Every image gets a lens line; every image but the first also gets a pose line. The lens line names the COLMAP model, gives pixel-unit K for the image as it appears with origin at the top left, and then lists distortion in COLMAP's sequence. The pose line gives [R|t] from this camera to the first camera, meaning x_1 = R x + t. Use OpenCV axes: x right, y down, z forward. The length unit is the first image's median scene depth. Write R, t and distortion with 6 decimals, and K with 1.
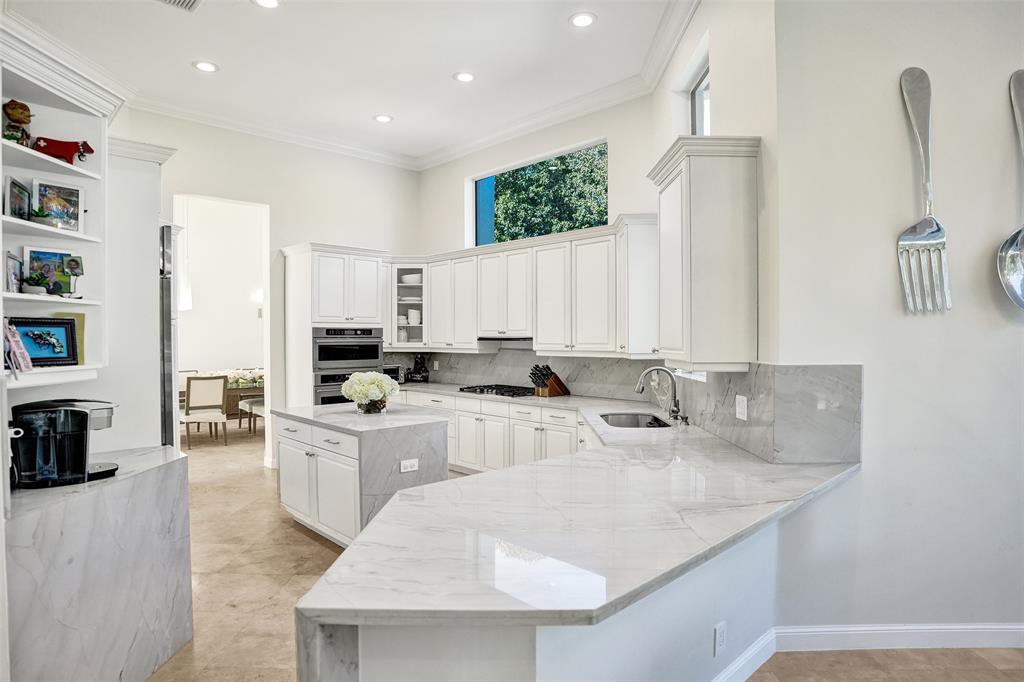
lens RADIAL K [[567.1, 0, 514.1], [0, 567.1, 339.9], [0, 0, 1]] dist [-0.041548, 0.013546]
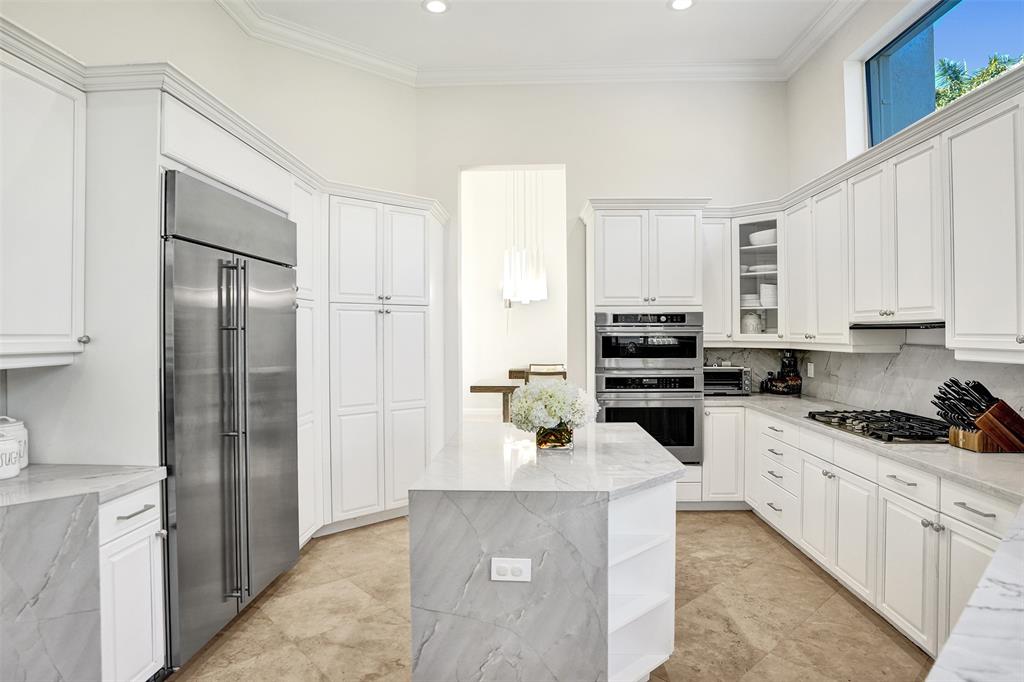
lens RADIAL K [[569.3, 0, 530.5], [0, 569.3, 330.6], [0, 0, 1]] dist [-0.037452, 0.001453]
pose [[0.701573, -0.004189, -0.712585, 0.114209], [-0.002017, 0.999967, -0.007864, 0.007305], [0.712595, 0.006955, 0.701541, 0.396129]]
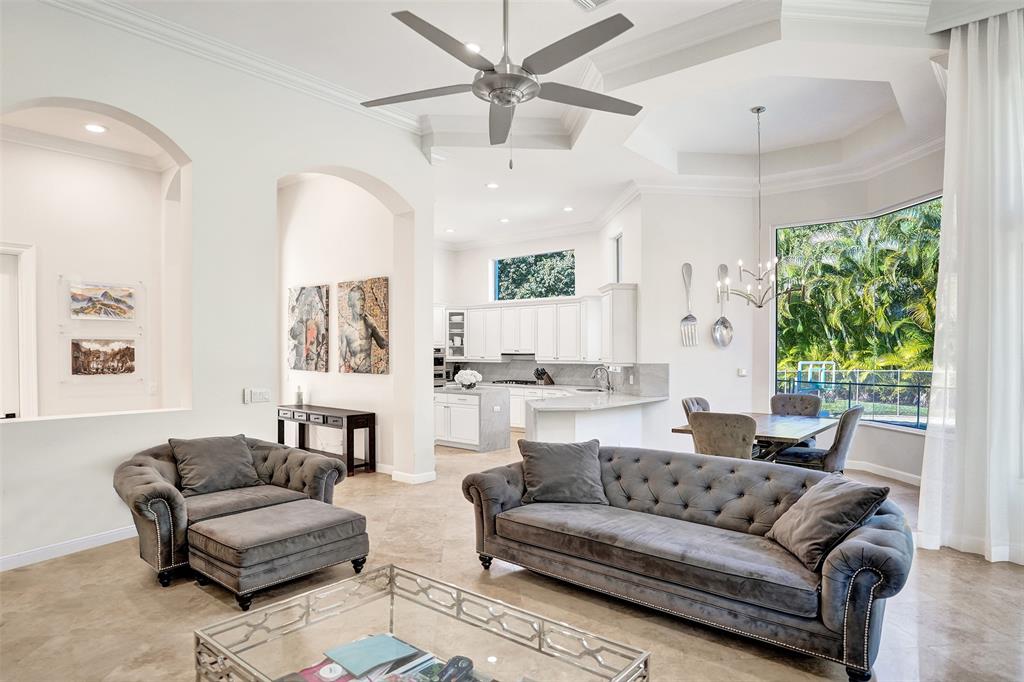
lens RADIAL K [[567.1, 0, 513.4], [0, 567.1, 350.0], [0, 0, 1]] dist [-0.041548, 0.013546]
pose [[0.994827, -0.001196, 0.101575, -0.212539], [0.001757, 0.999984, -0.005428, -0.005155], [-0.101567, 0.005578, 0.994813, -0.797070]]
